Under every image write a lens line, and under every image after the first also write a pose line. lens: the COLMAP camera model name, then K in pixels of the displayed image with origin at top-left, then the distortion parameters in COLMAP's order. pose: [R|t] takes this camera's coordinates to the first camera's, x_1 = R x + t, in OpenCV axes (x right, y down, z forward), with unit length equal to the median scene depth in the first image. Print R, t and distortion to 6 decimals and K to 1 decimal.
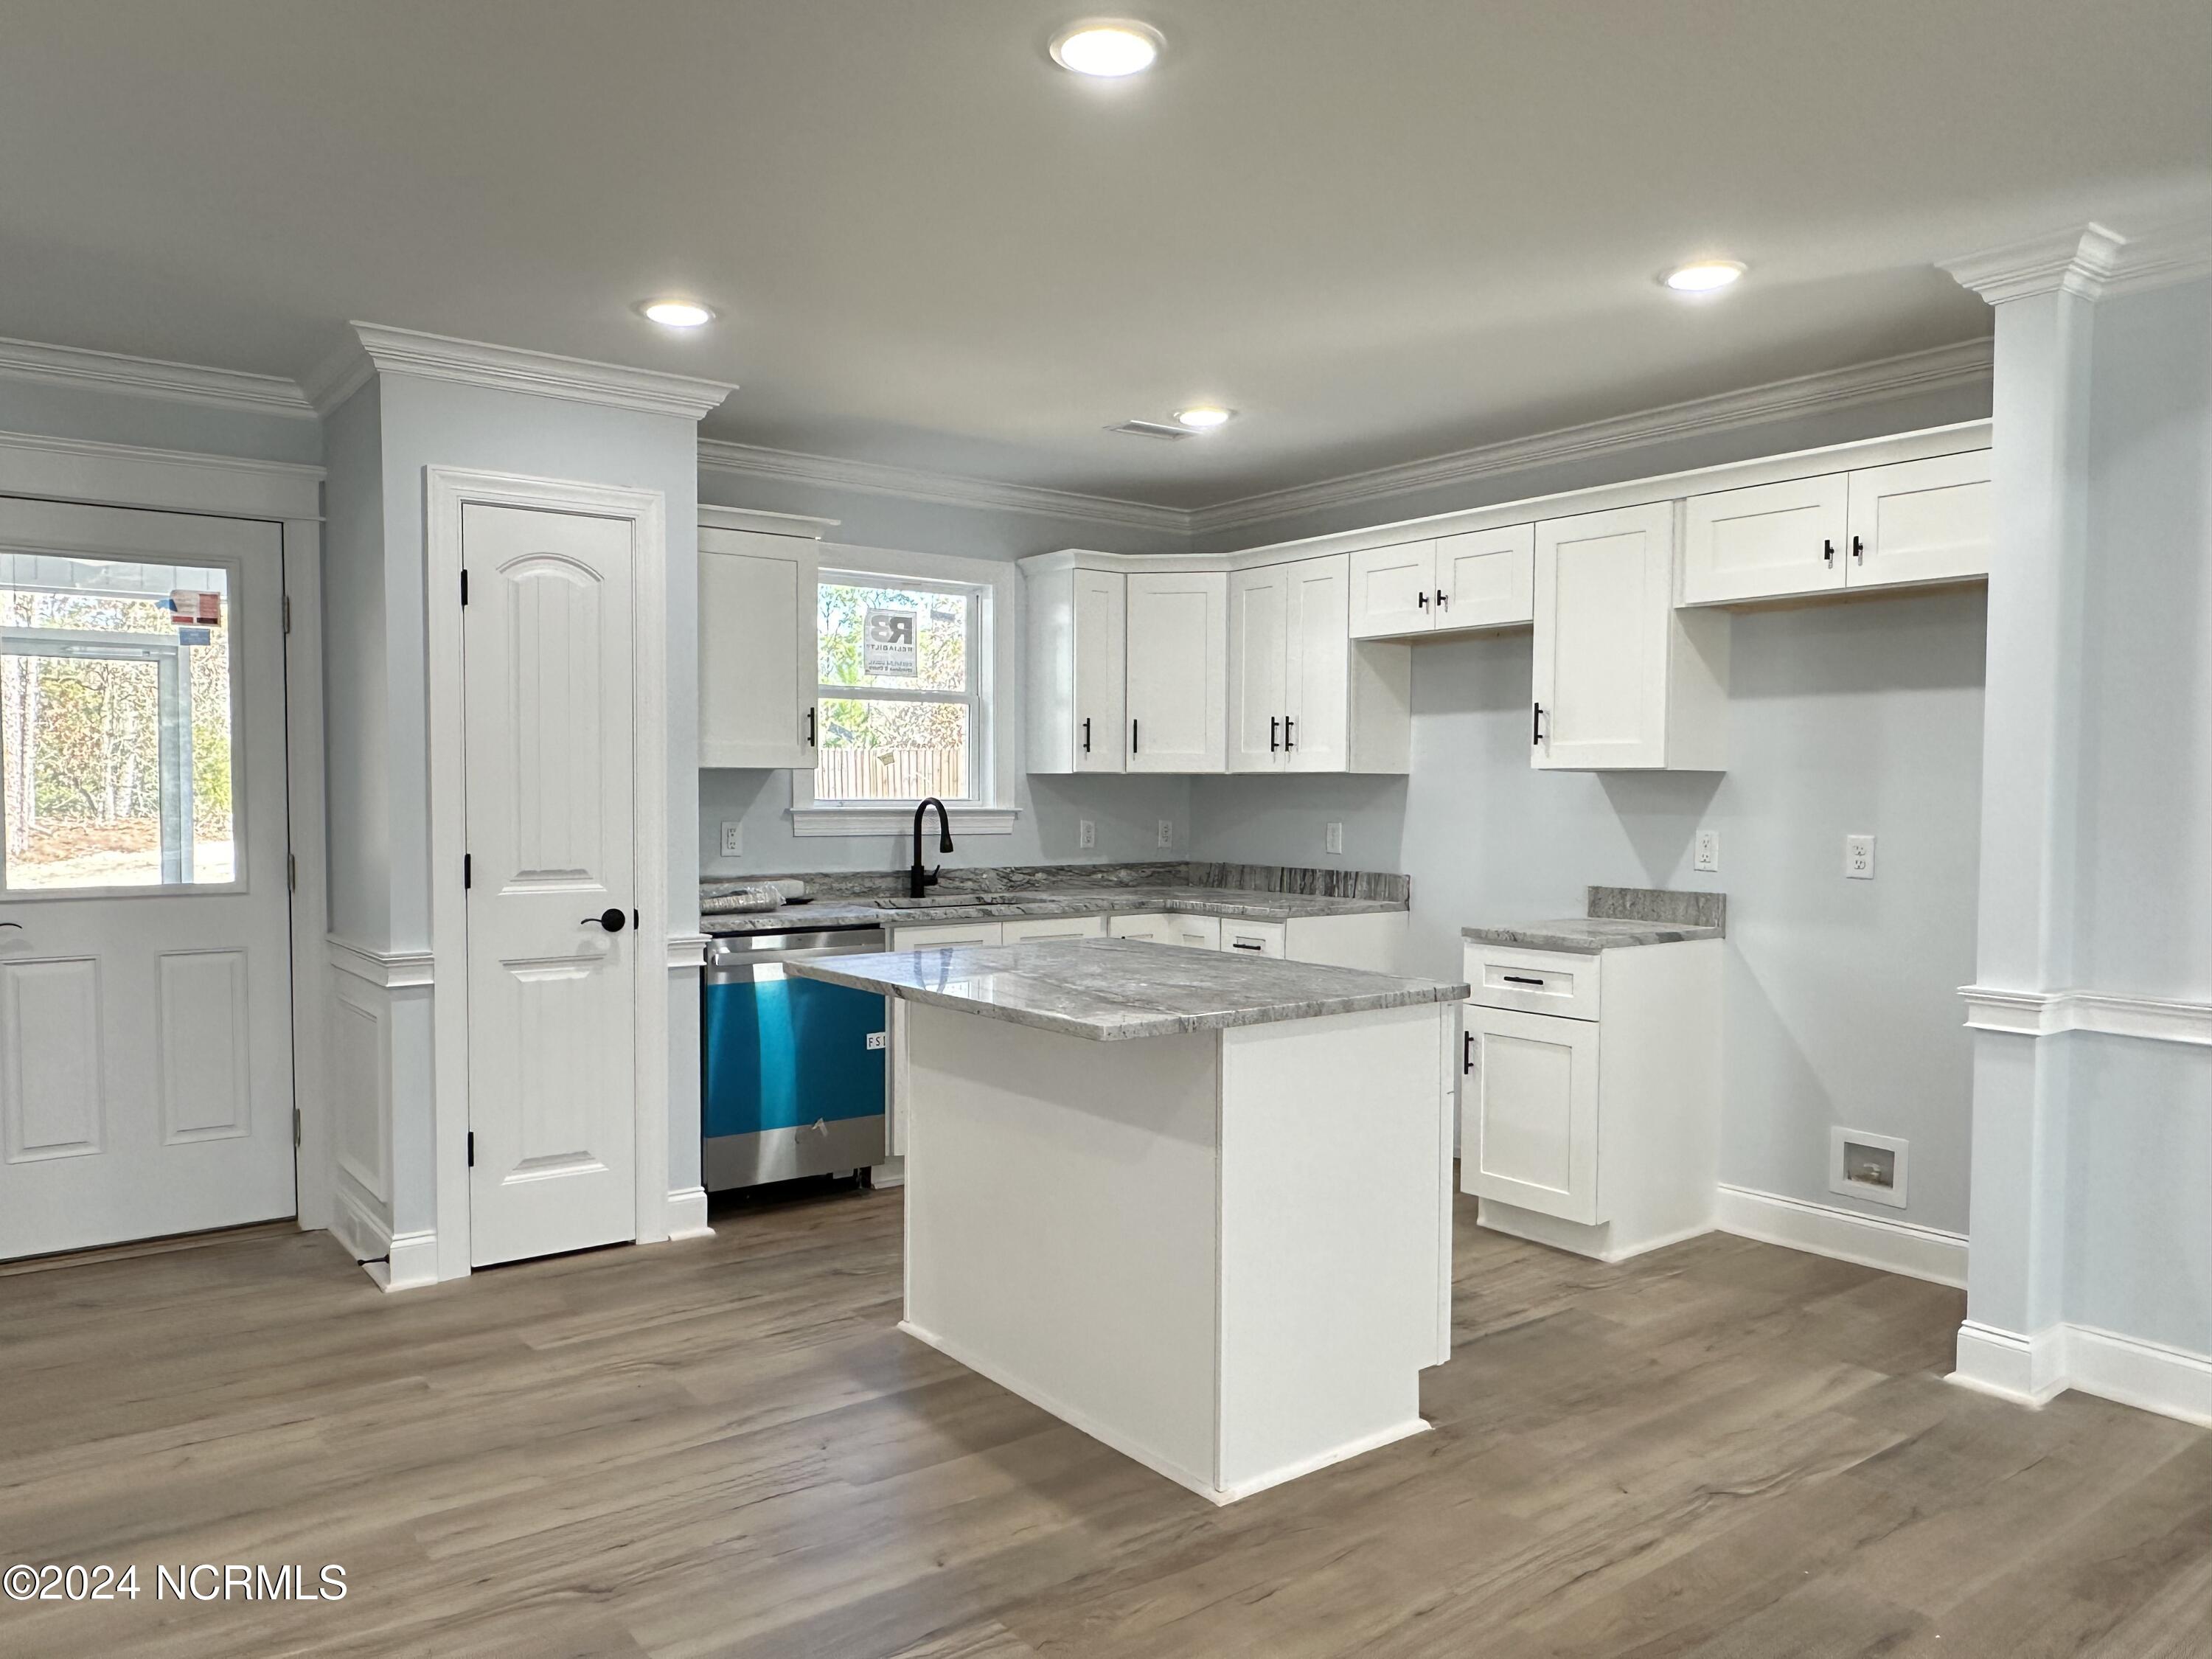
lens RADIAL K [[1546.3, 0, 1089.1], [0, 1546.3, 843.5], [0, 0, 1]] dist [-0.008624, 0.016317]
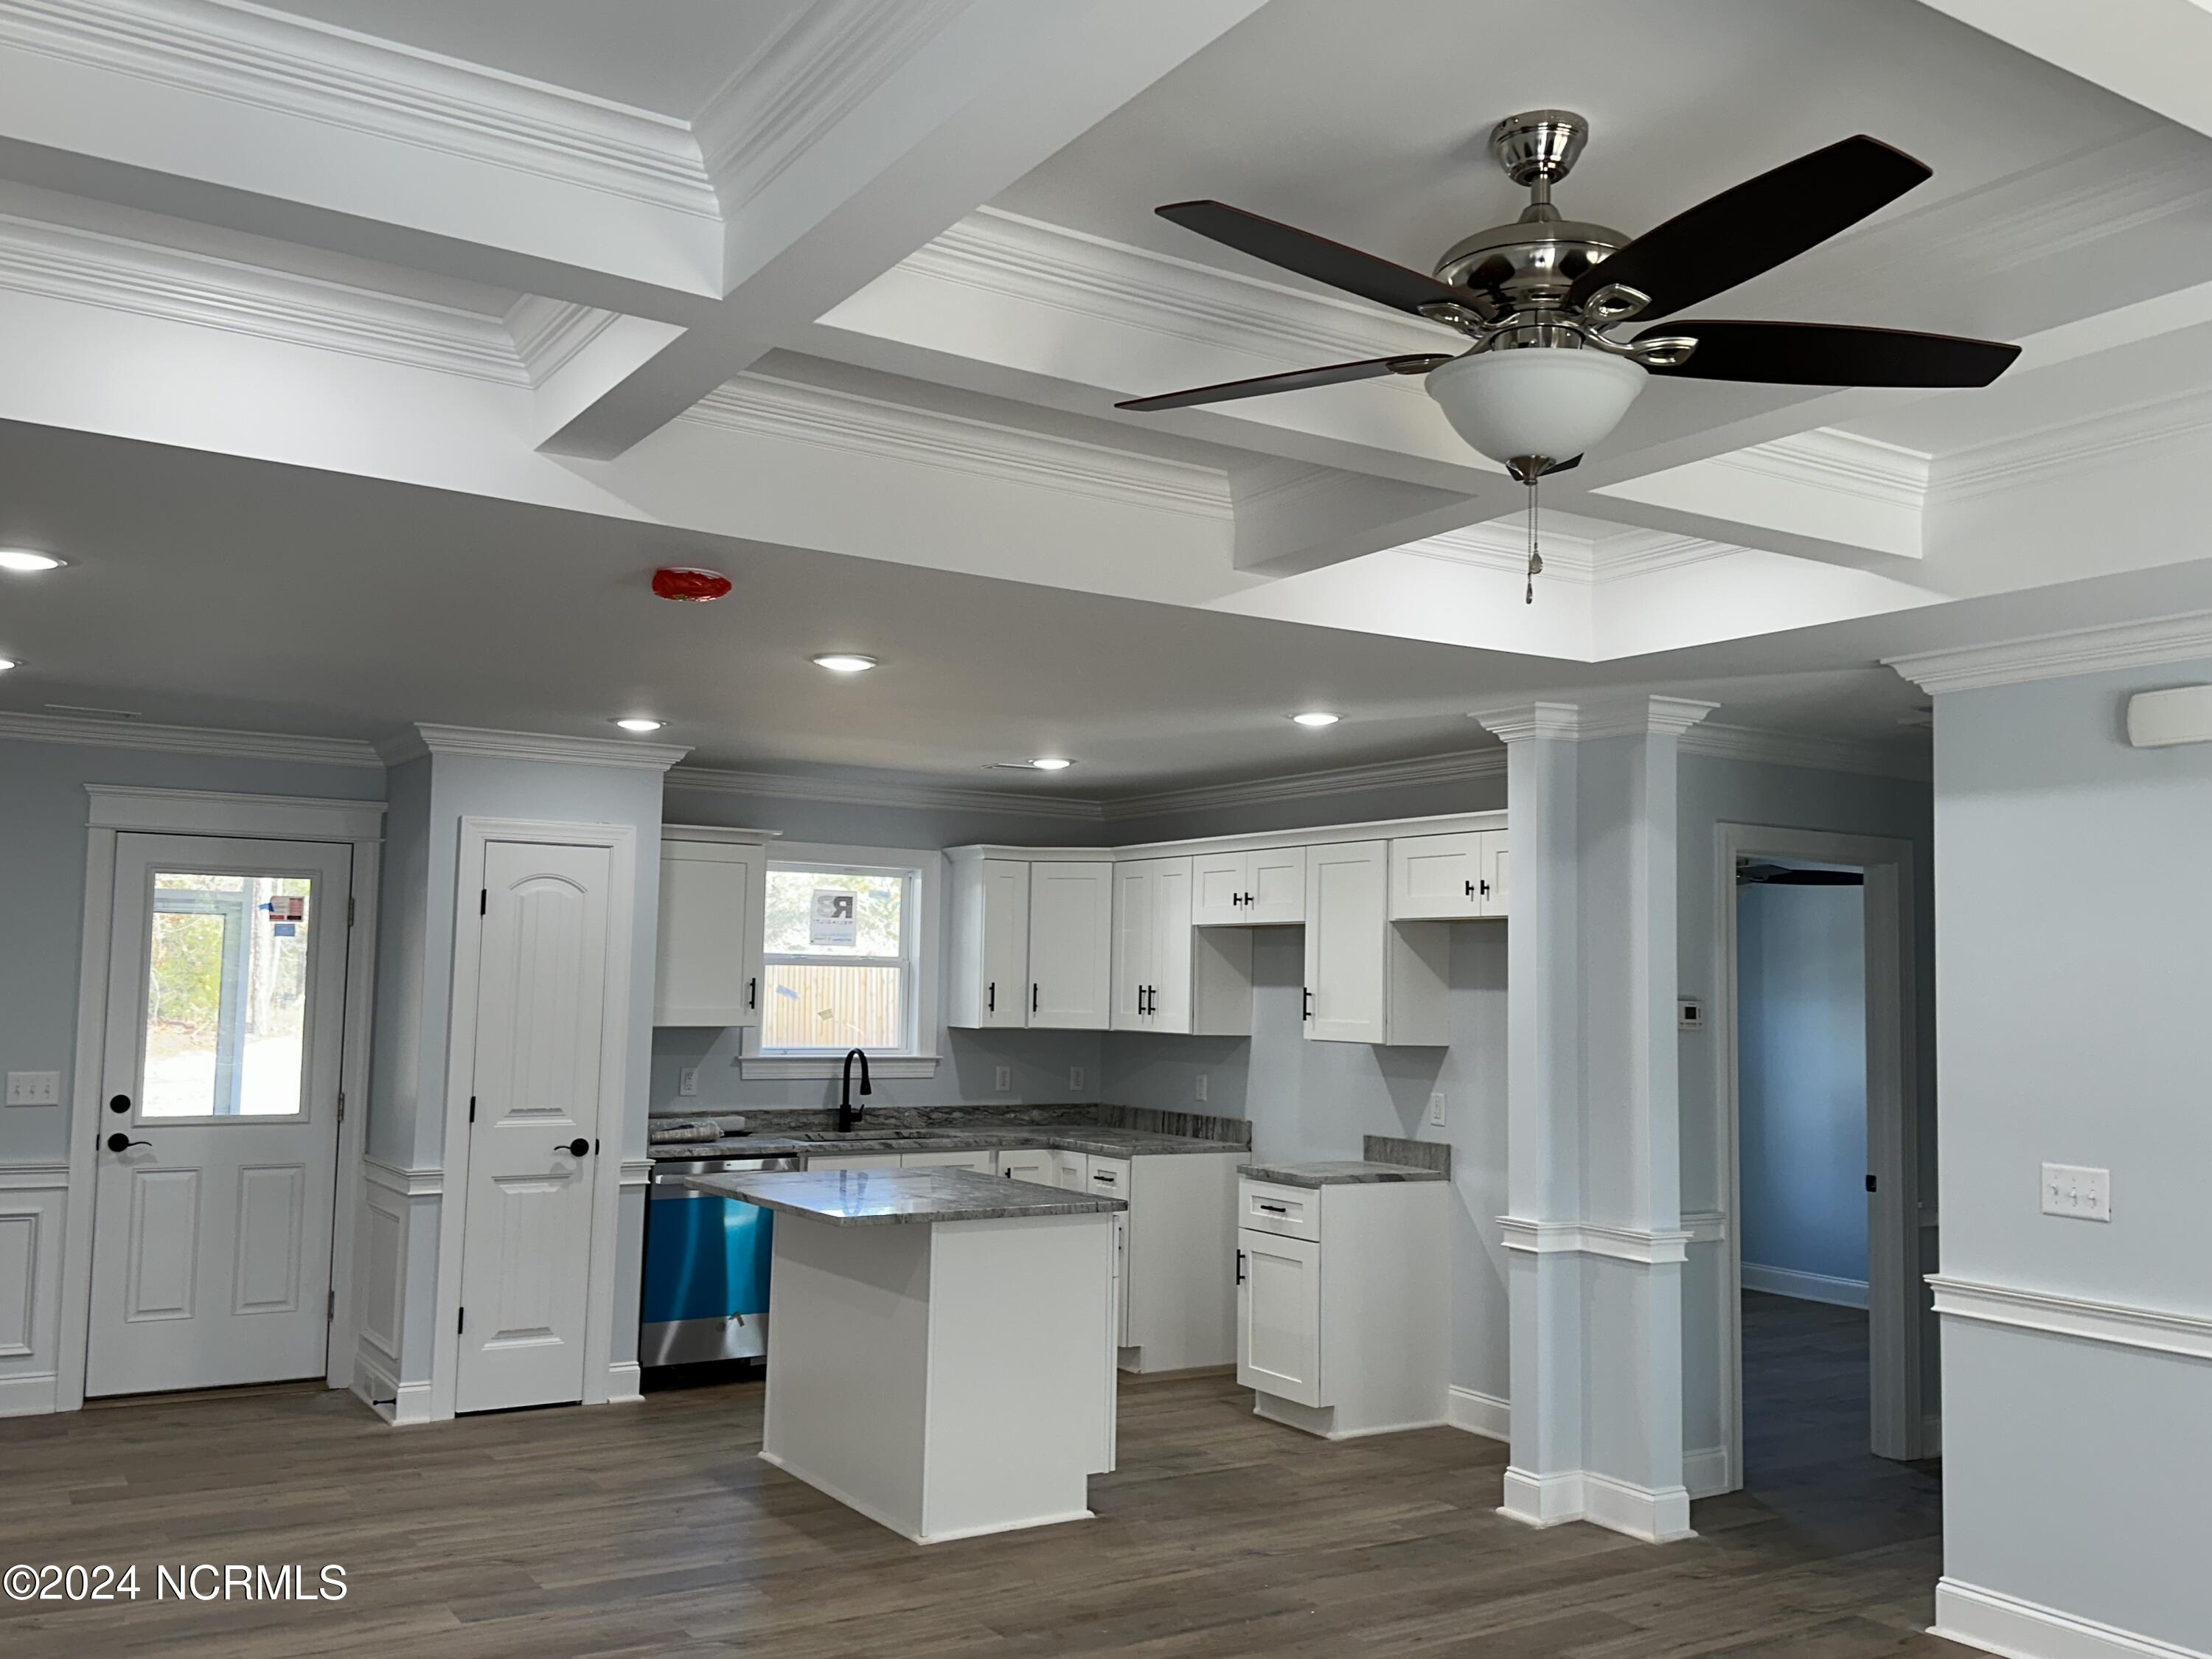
lens RADIAL K [[1914.6, 0, 1099.0], [0, 1914.6, 829.7], [0, 0, 1]] dist [0.129668, -0.129172]
pose [[0.996504, 0.008769, -0.083080, 0.257775], [-0.018555, 0.992868, -0.117766, -0.031703], [0.081455, 0.118896, 0.989560, -0.607302]]
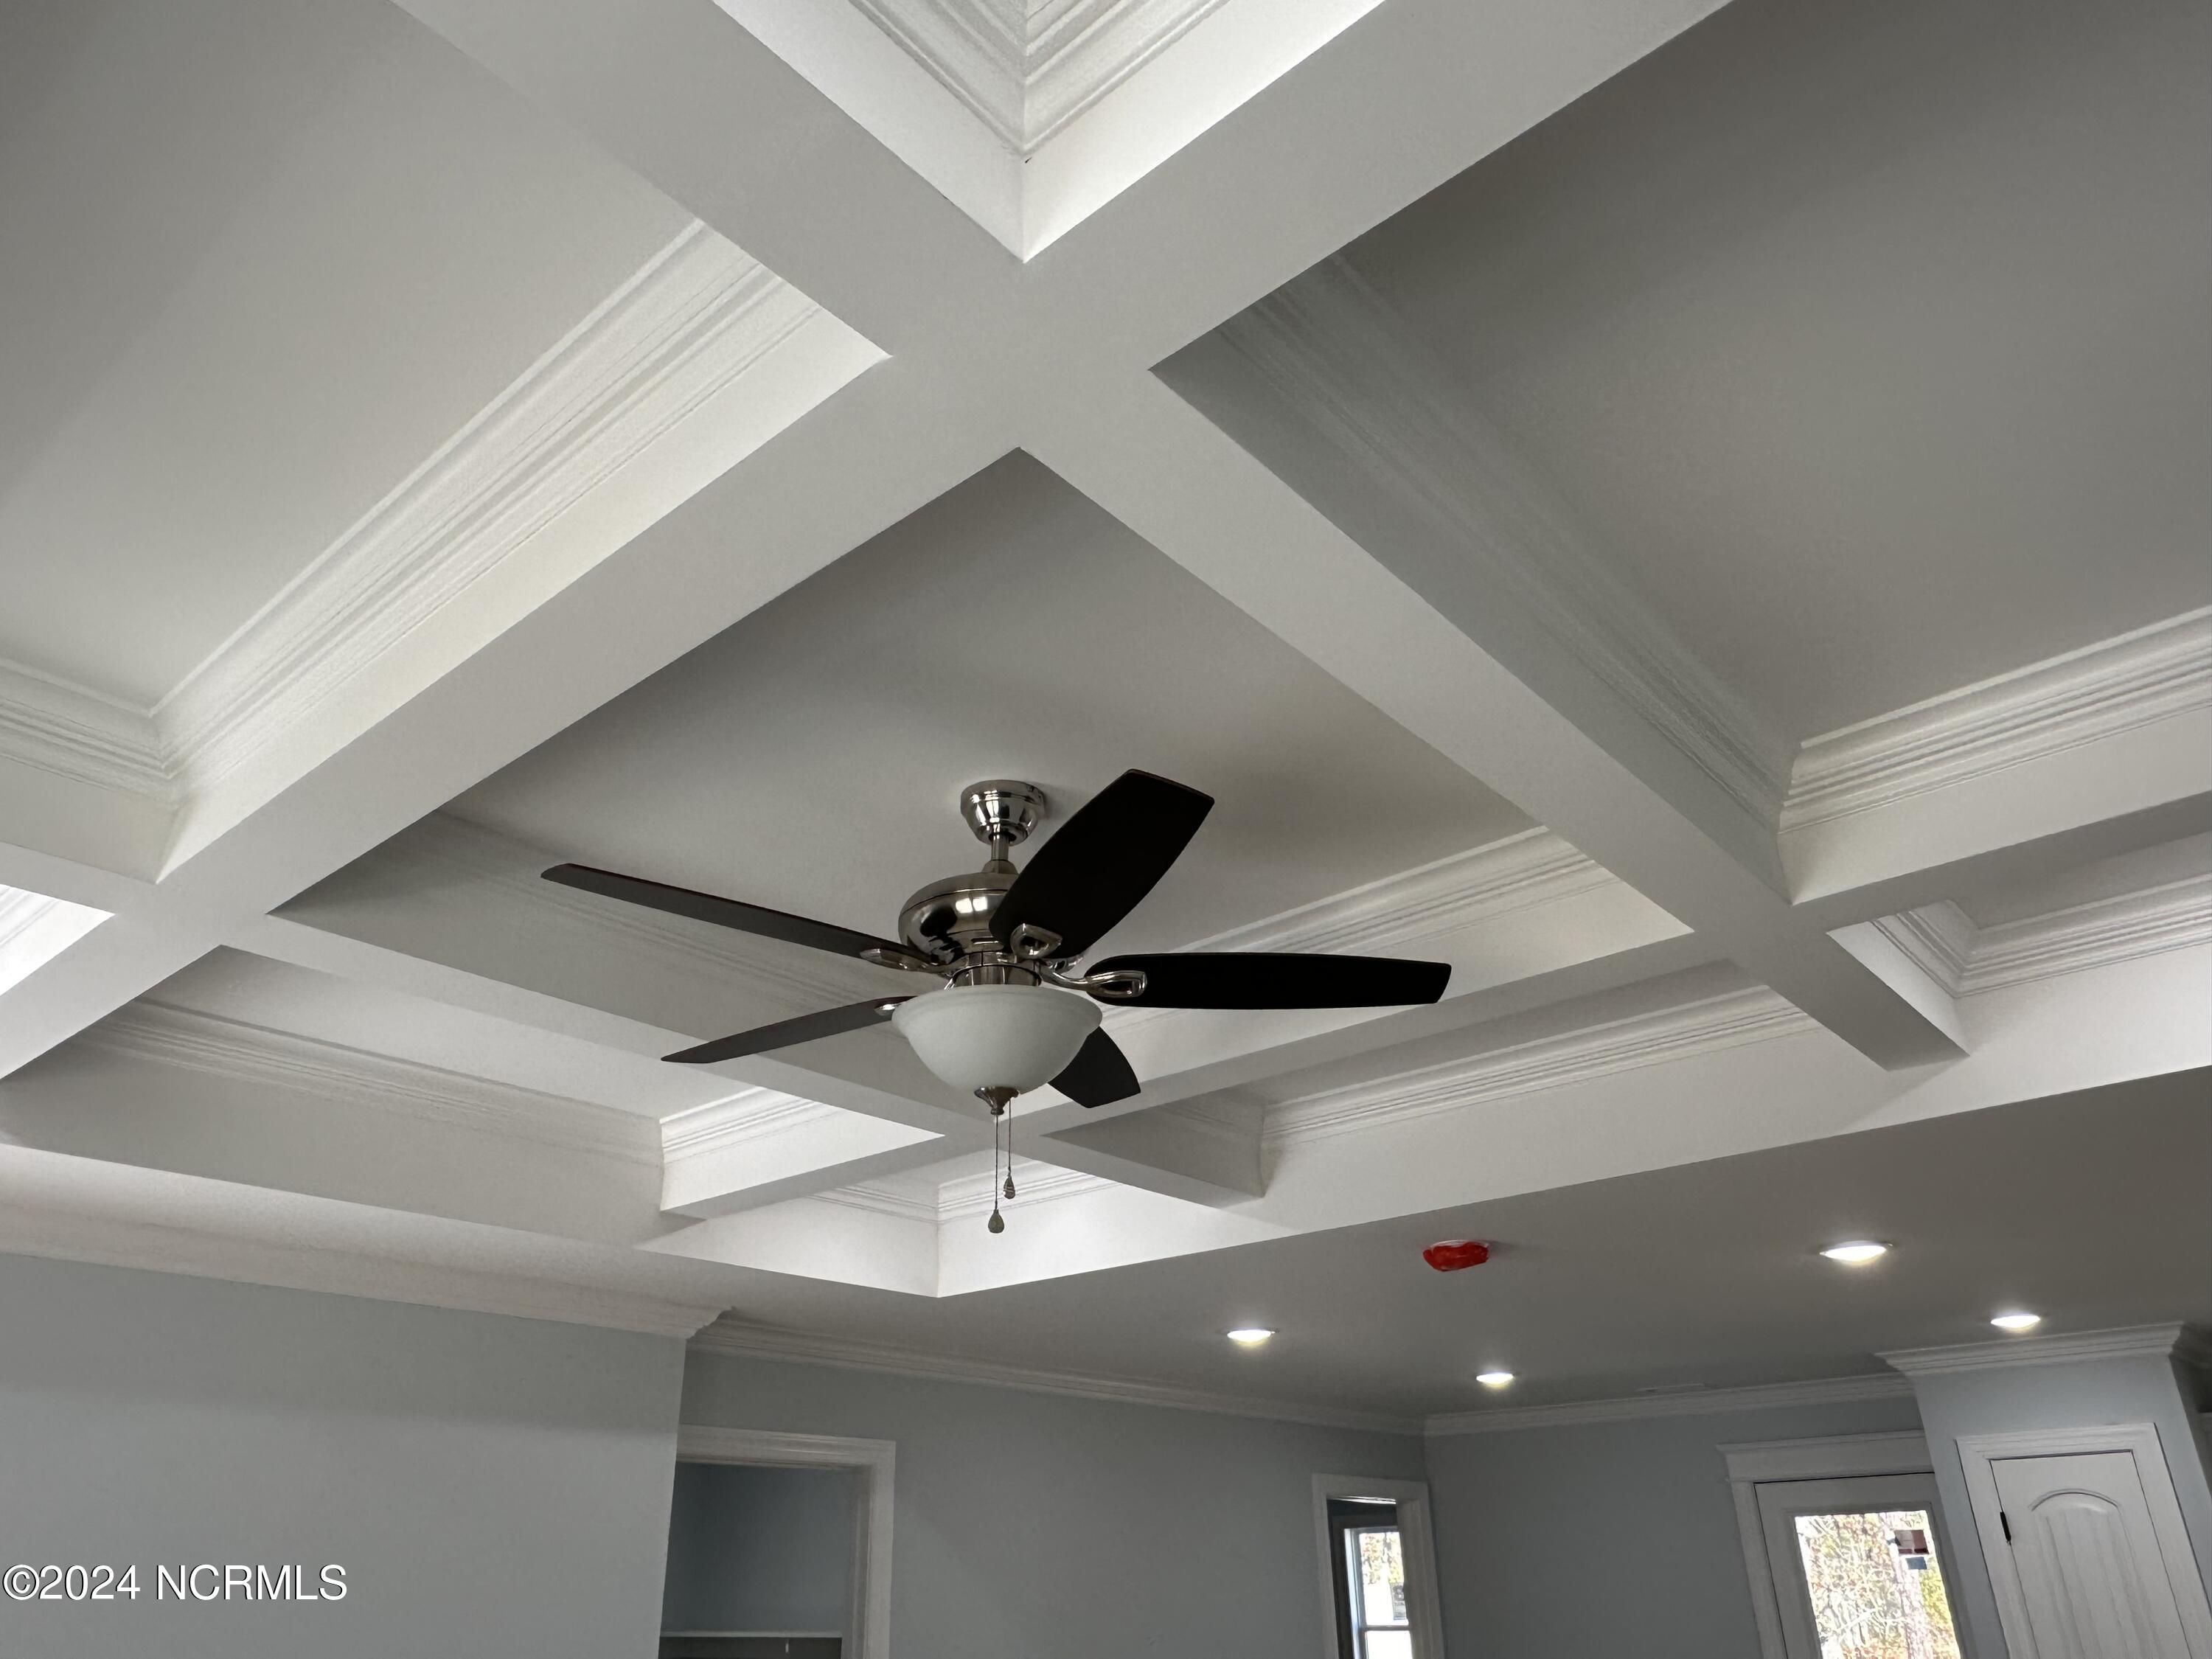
lens RADIAL K [[1546.3, 0, 1101.1], [0, 1546.3, 858.5], [0, 0, 1]] dist [-0.008624, 0.016317]
pose [[0.214280, -0.431005, -0.876538, 0.786758], [-0.012678, 0.896079, -0.443713, -0.069247], [0.976690, 0.106191, 0.186548, -0.092981]]
